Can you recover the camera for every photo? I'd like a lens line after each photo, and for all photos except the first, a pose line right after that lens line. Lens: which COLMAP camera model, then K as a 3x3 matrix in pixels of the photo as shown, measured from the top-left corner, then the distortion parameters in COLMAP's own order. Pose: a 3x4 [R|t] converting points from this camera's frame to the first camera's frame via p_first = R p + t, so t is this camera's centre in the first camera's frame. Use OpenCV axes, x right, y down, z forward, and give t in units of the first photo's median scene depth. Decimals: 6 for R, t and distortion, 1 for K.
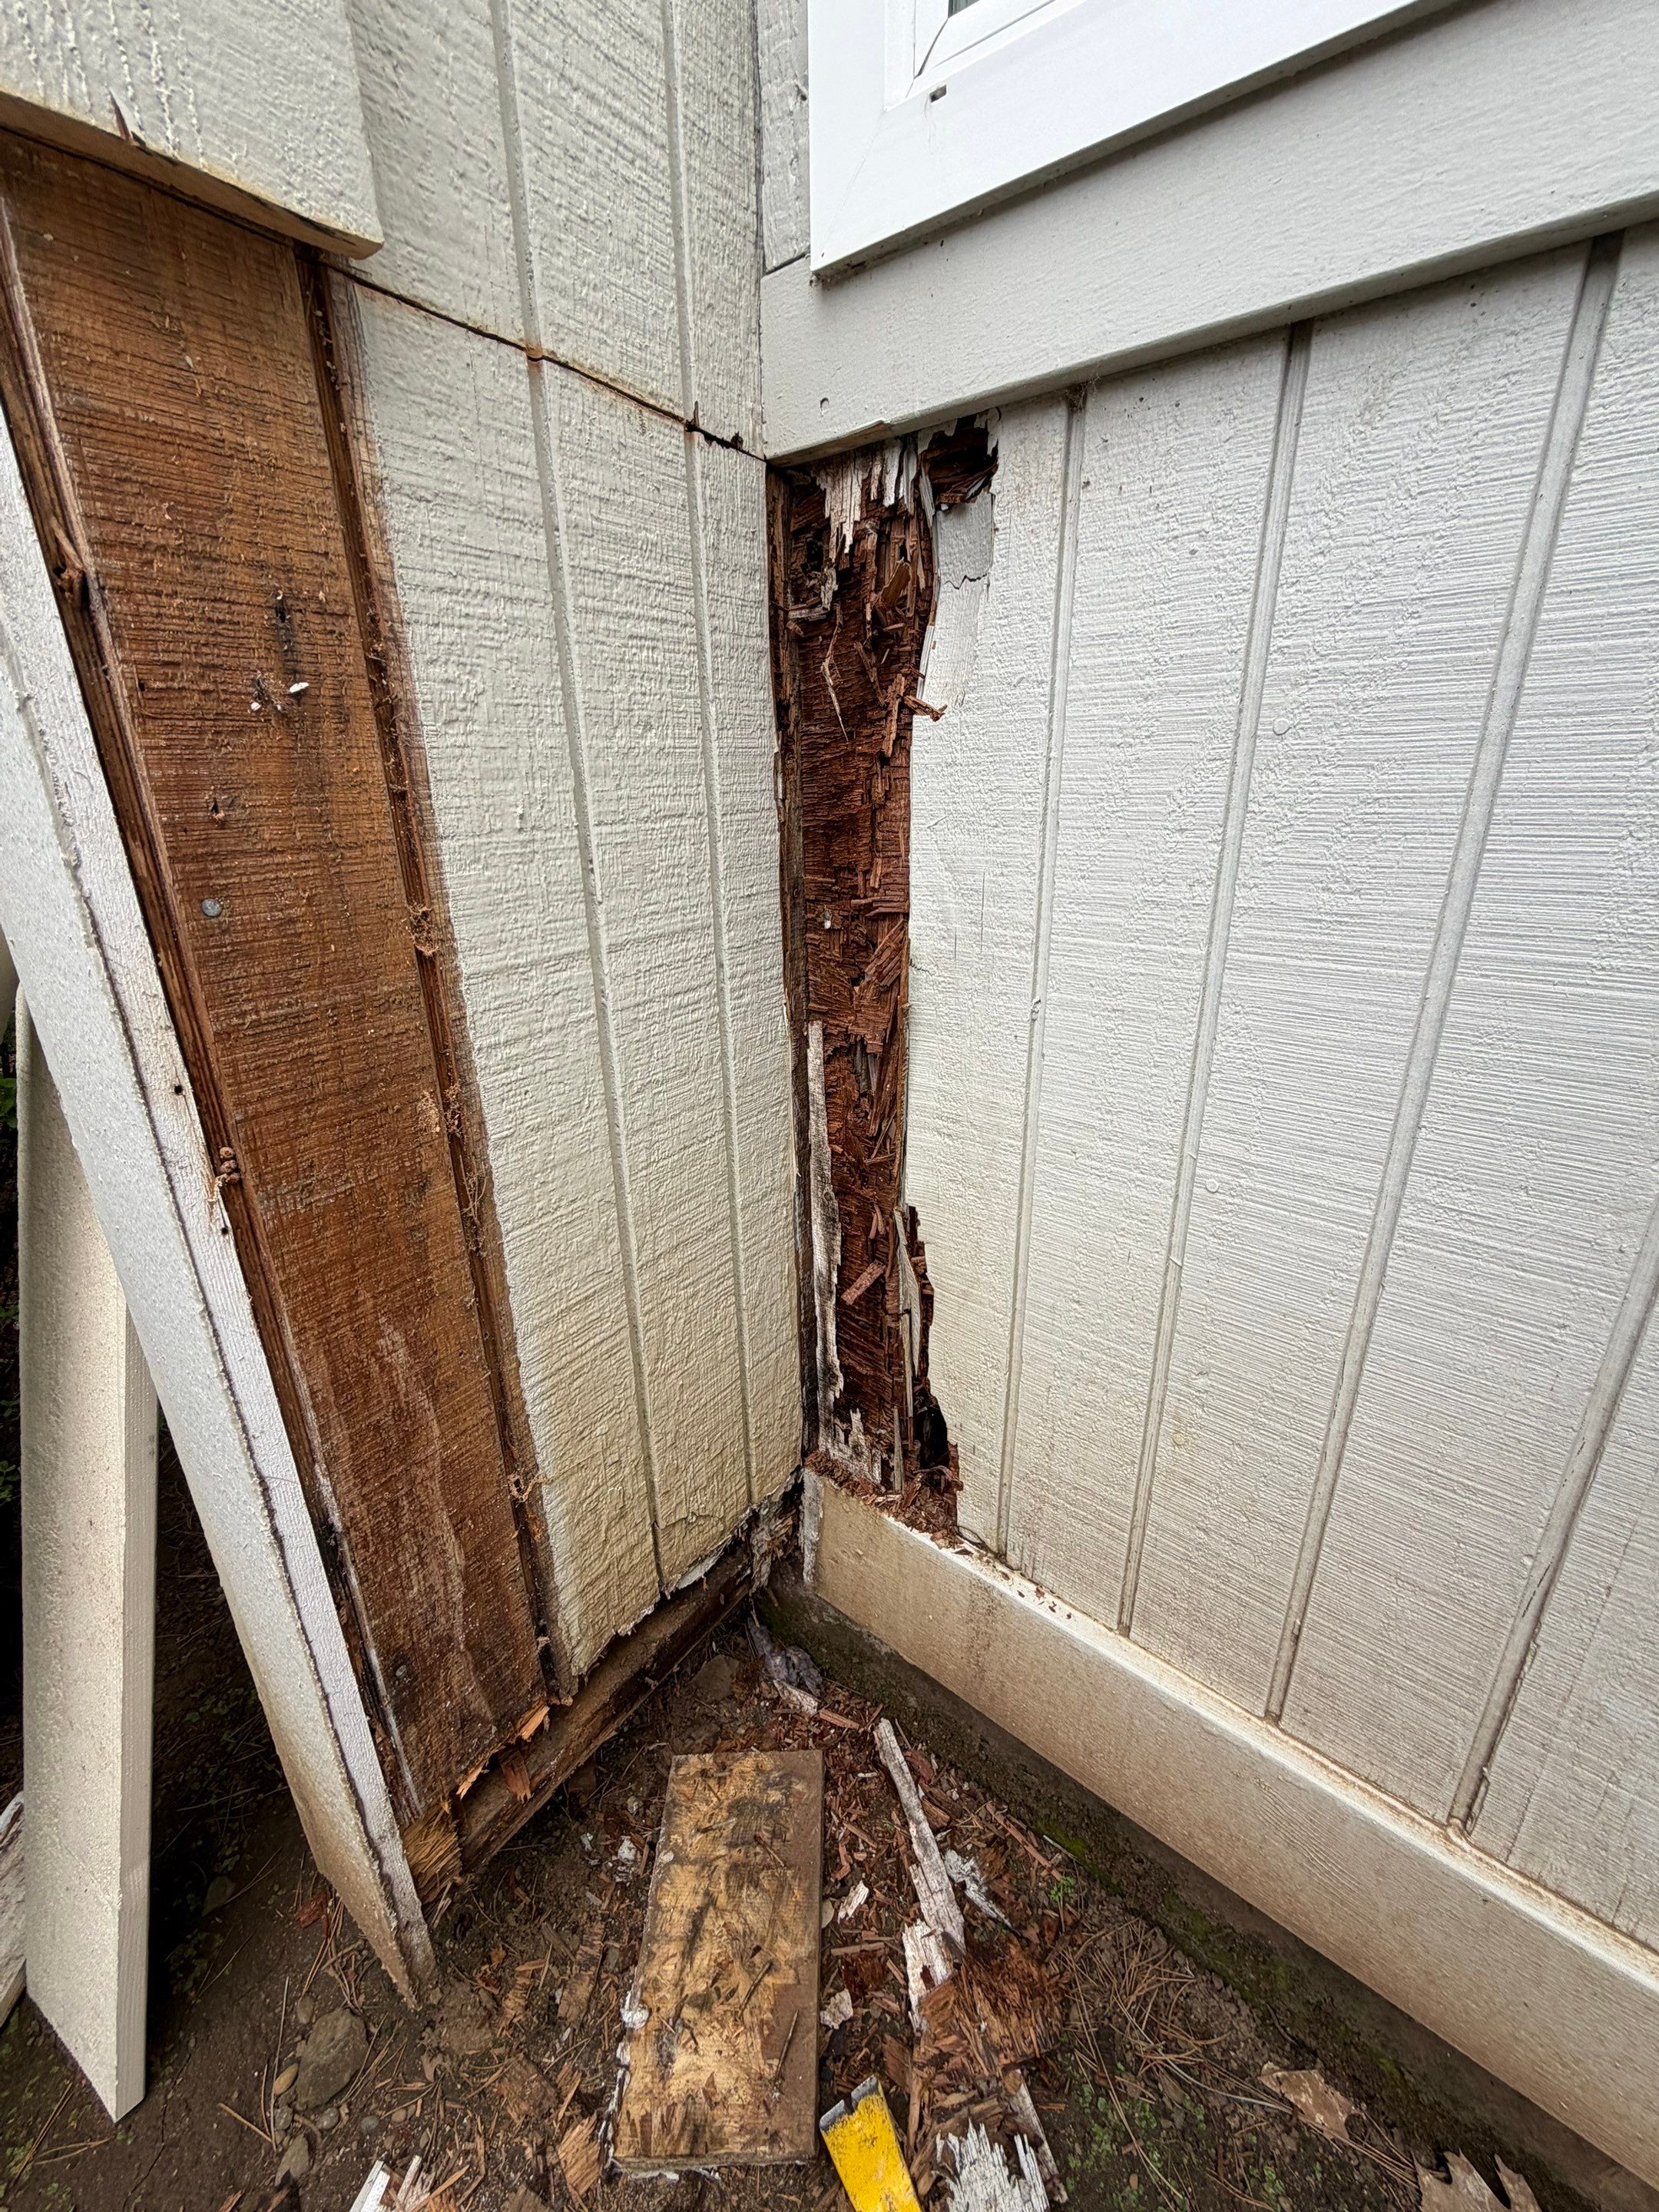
lens RADIAL K [[886.8, 0, 819.9], [0, 886.8, 1092.7], [0, 0, 1]] dist [-0.022492, 0.004294]
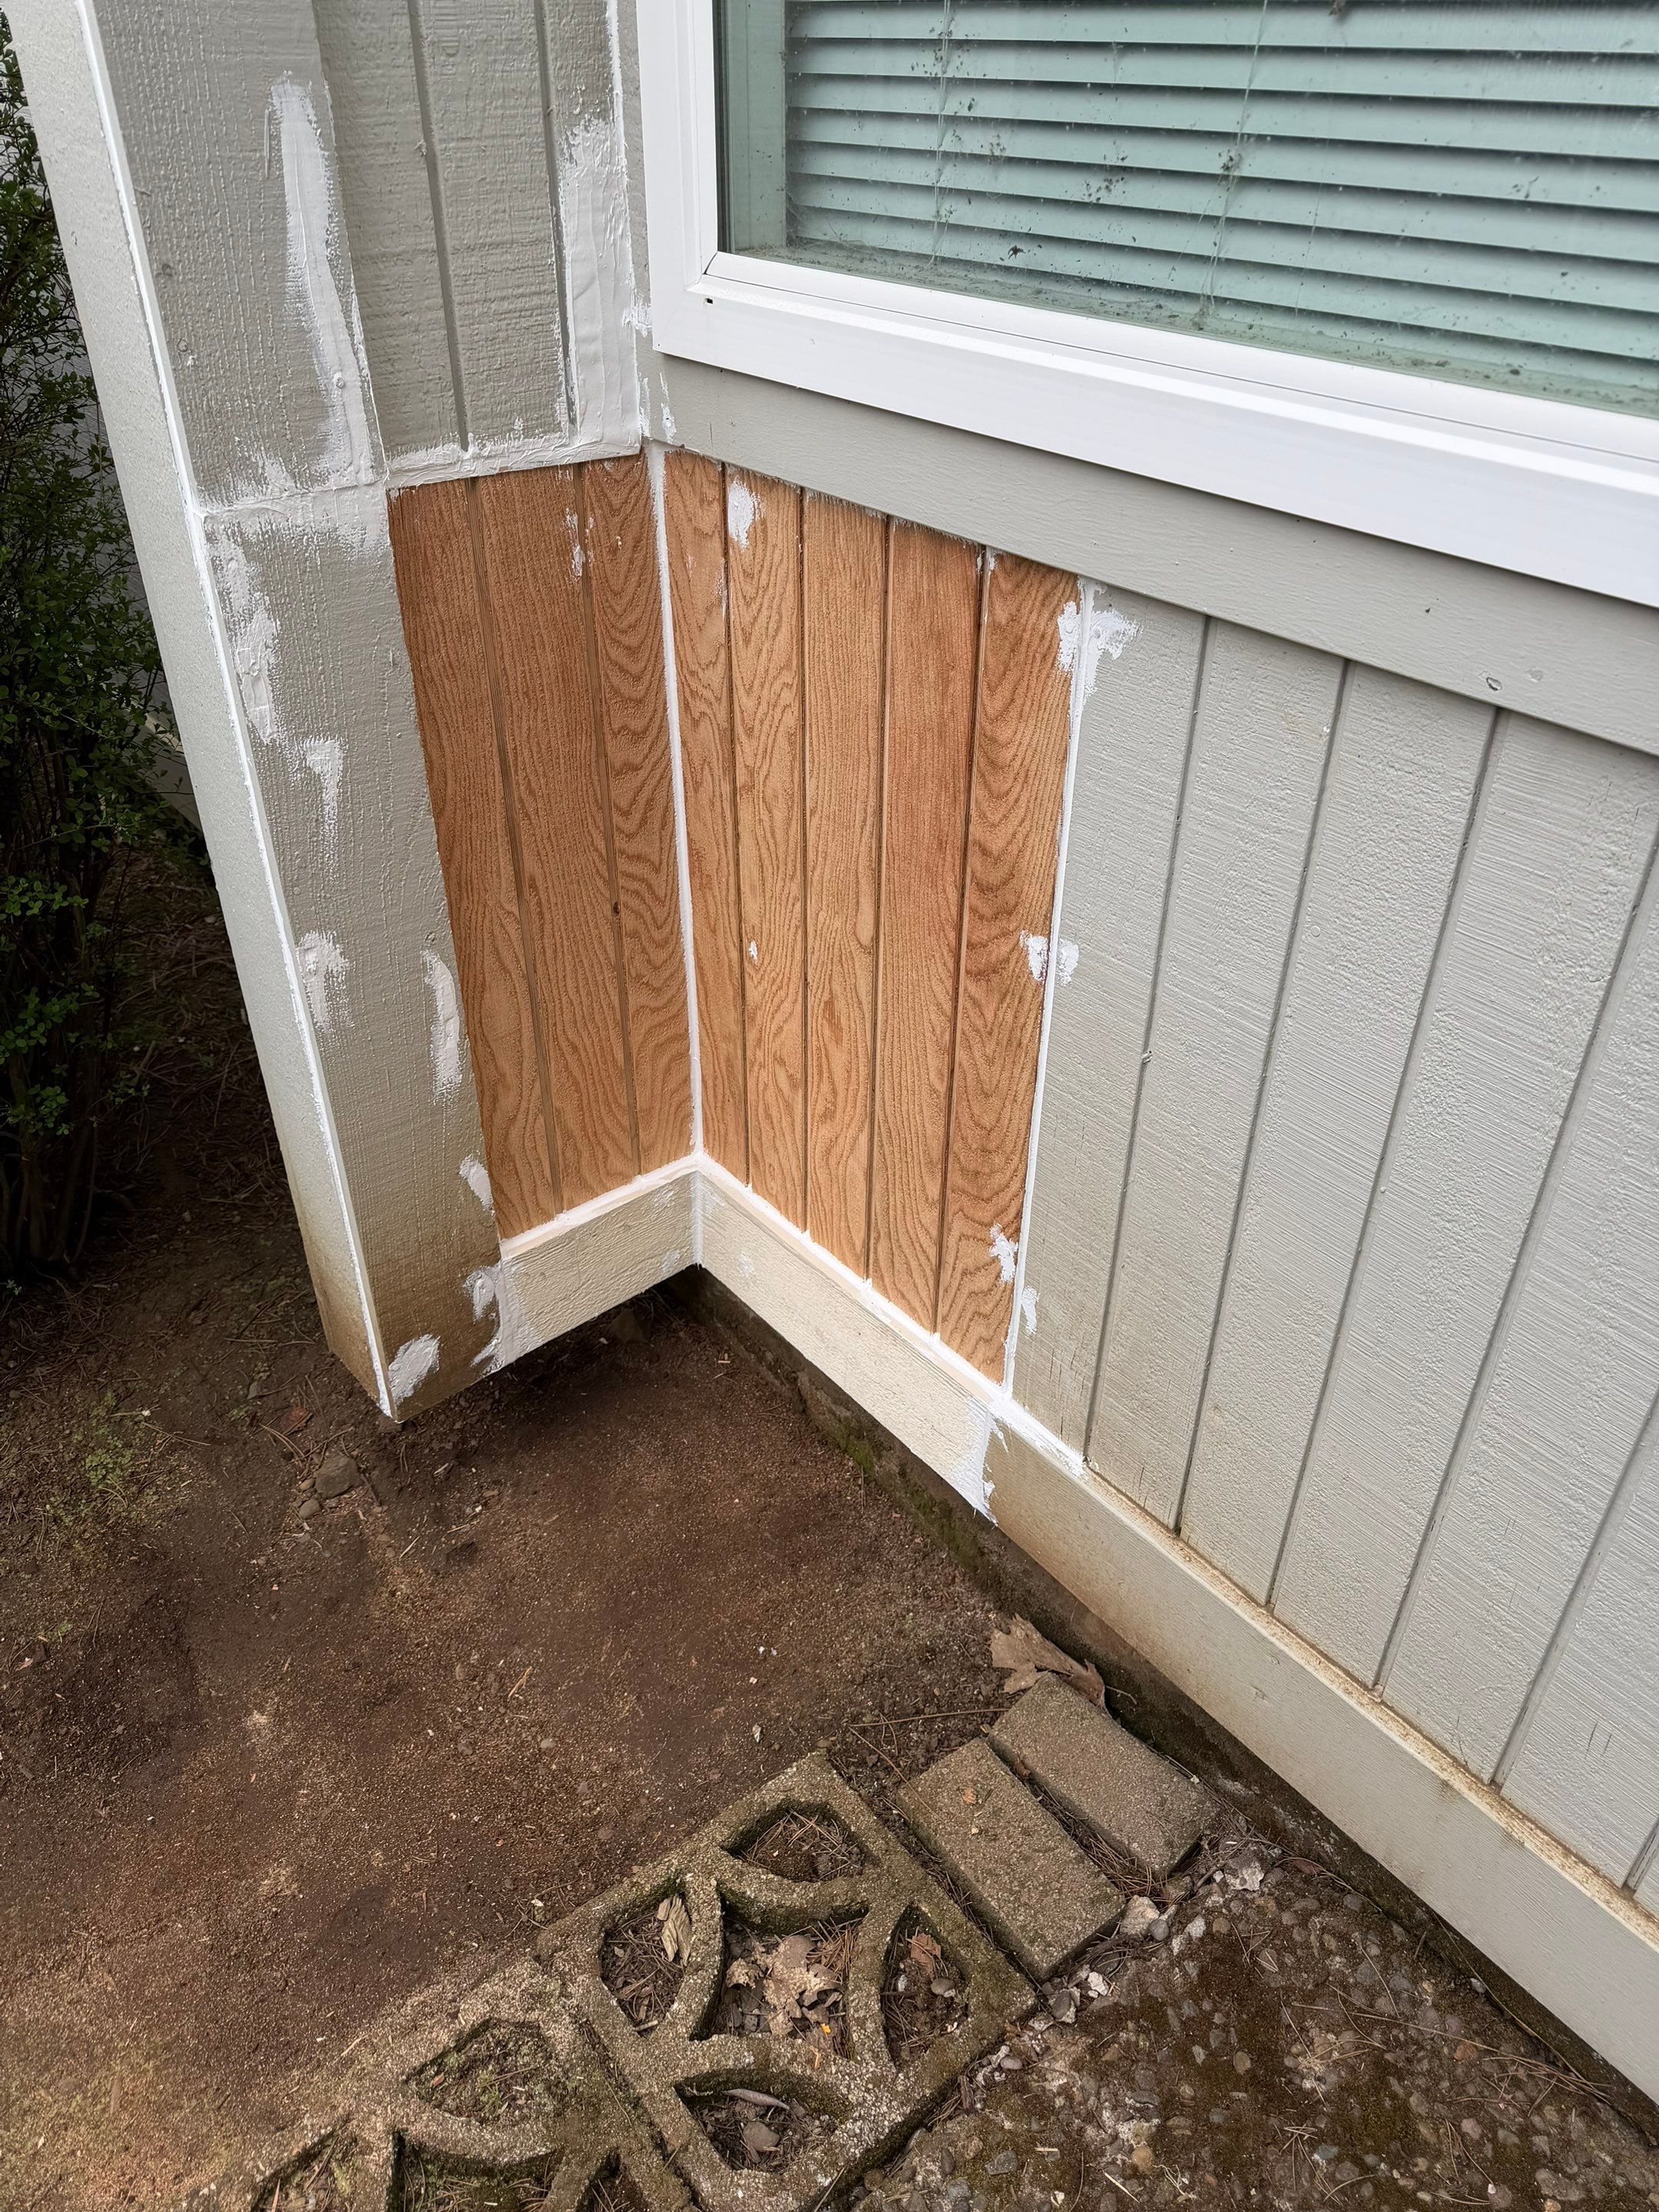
lens RADIAL K [[1536.7, 0, 848.9], [0, 1536.7, 1090.2], [0, 0, 1]] dist [0.007333, -0.007033]
pose [[0.982831, 0.125509, -0.135241, 0.676112], [-0.087241, 0.961994, 0.258760, -0.353331], [0.162578, -0.242519, 0.956427, -1.424372]]
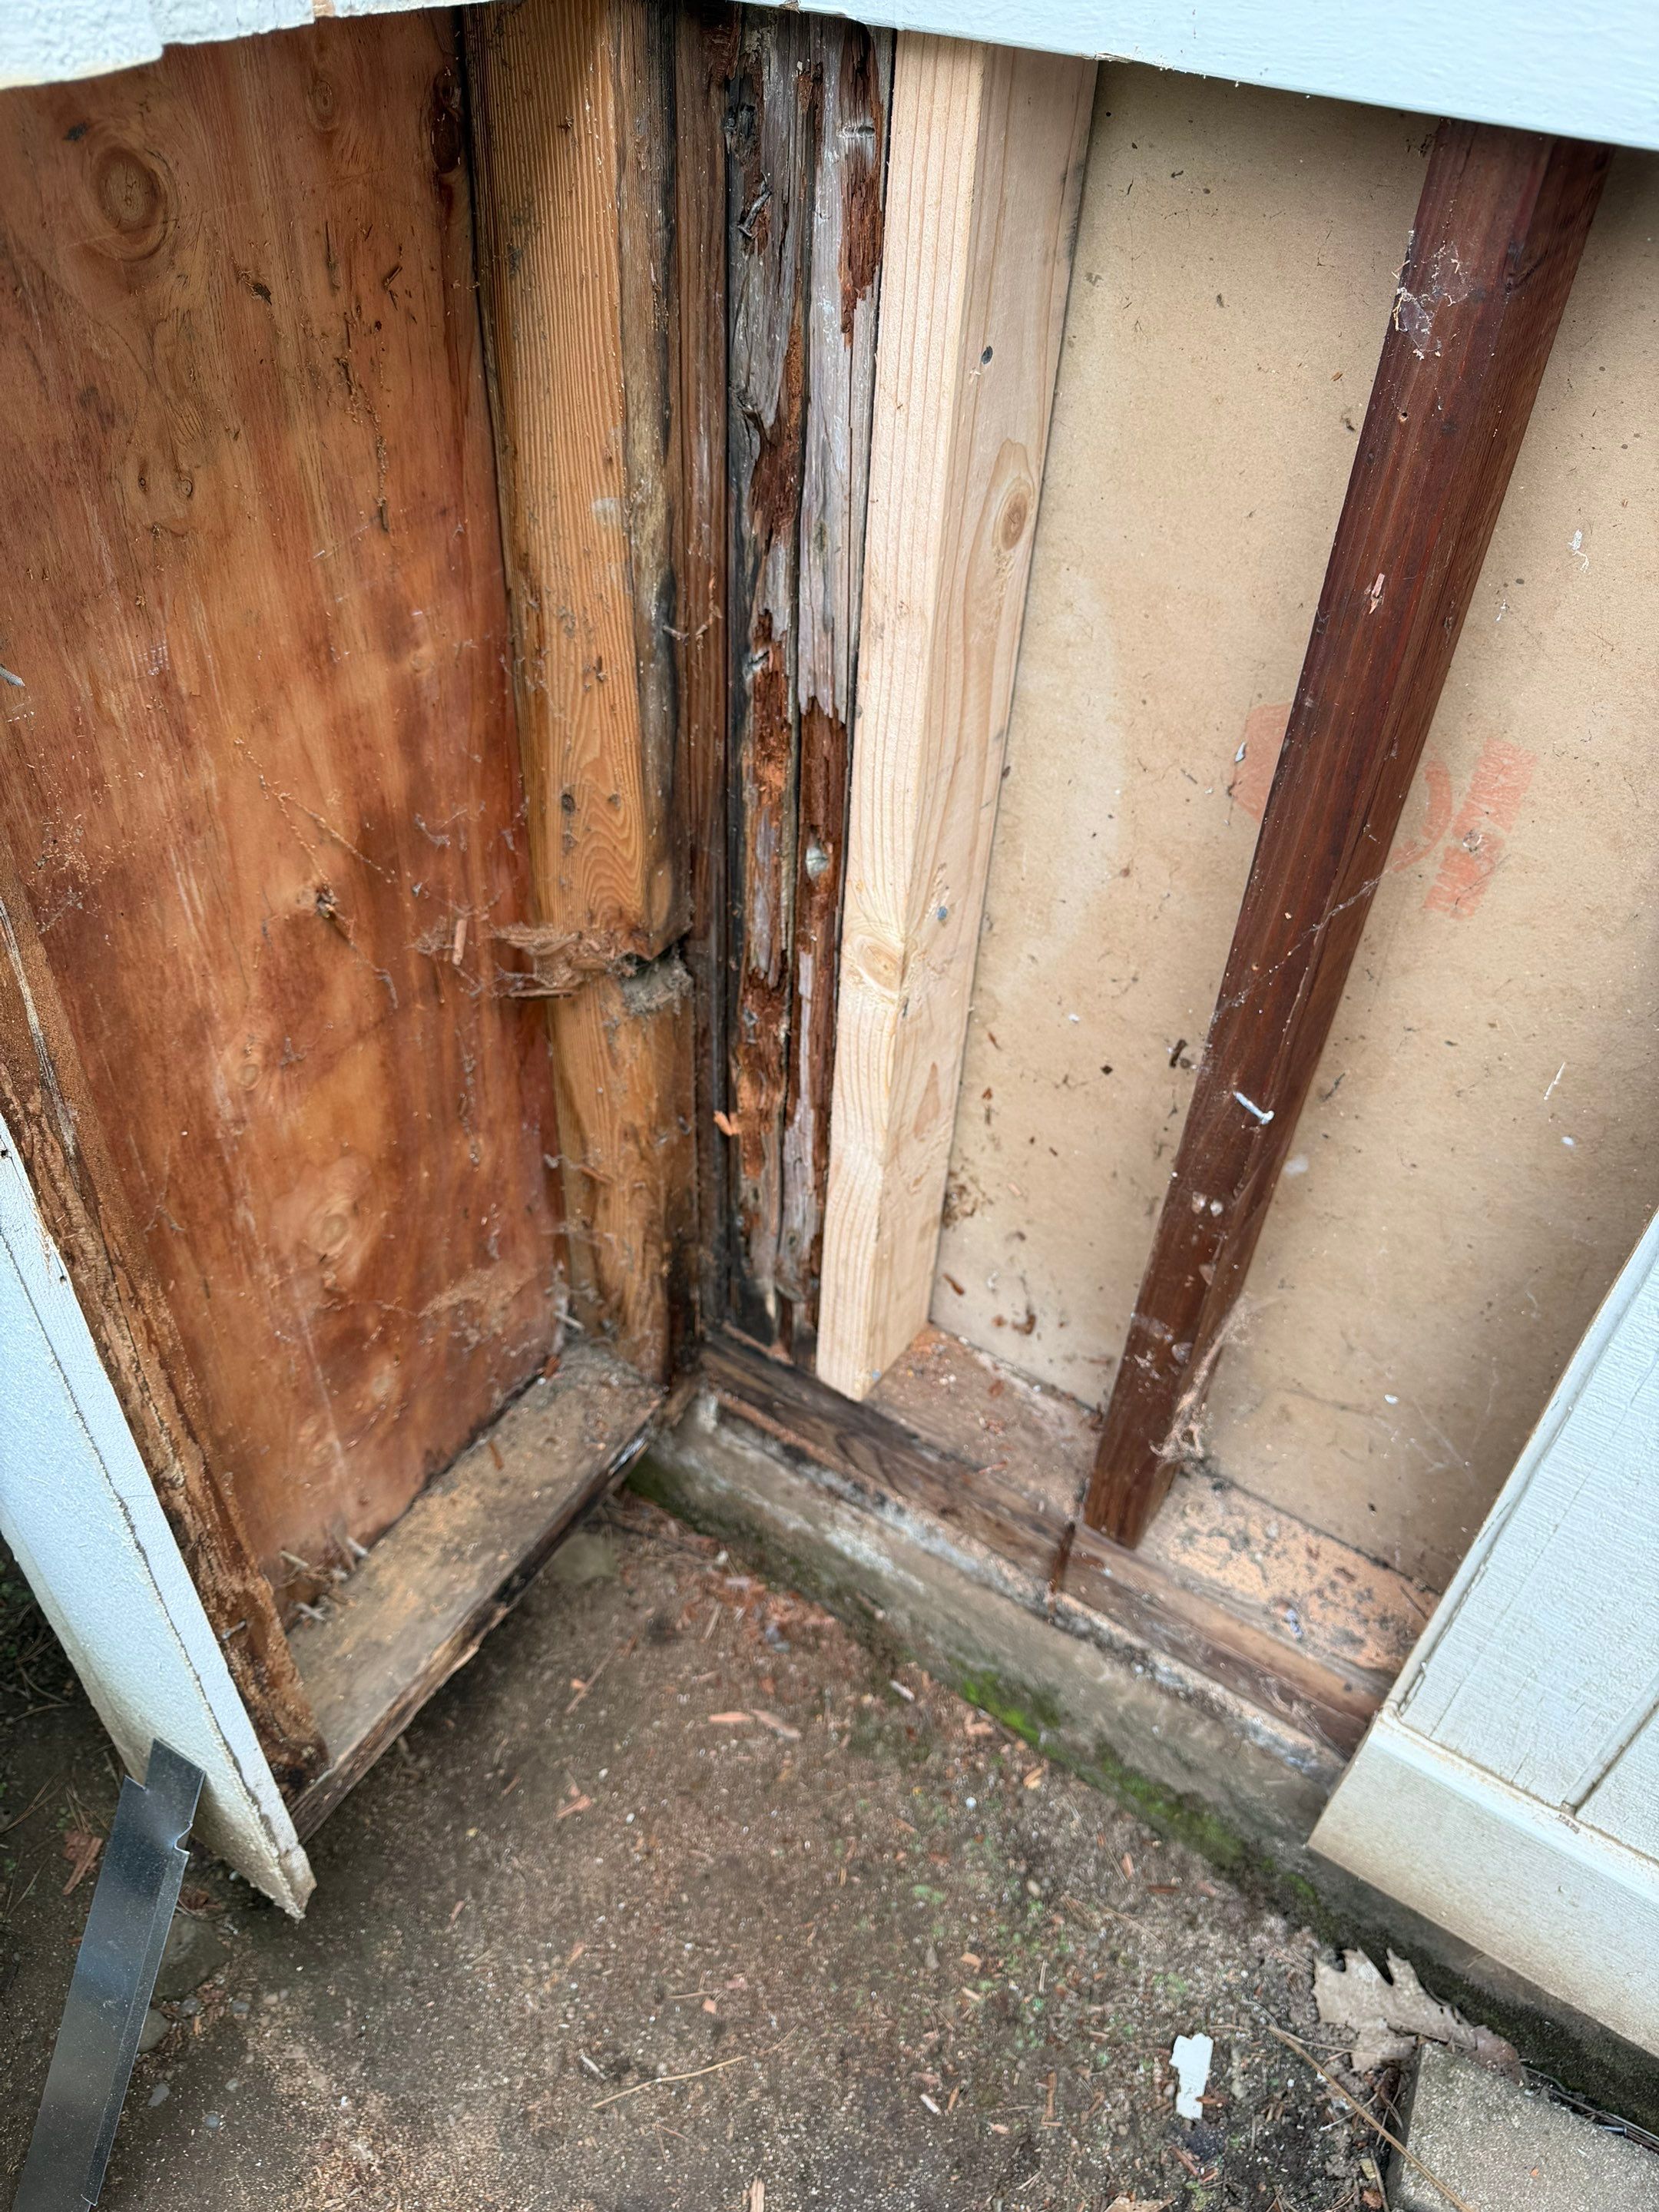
lens RADIAL K [[1601.5, 0, 829.5], [0, 1601.5, 1106.0], [0, 0, 1]] dist [-0.018428, -0.000563]
pose [[0.993718, -0.019115, 0.110267, -0.067475], [-0.024341, 0.924798, 0.379679, -0.391330], [-0.109232, -0.379978, 0.918523, -0.280331]]
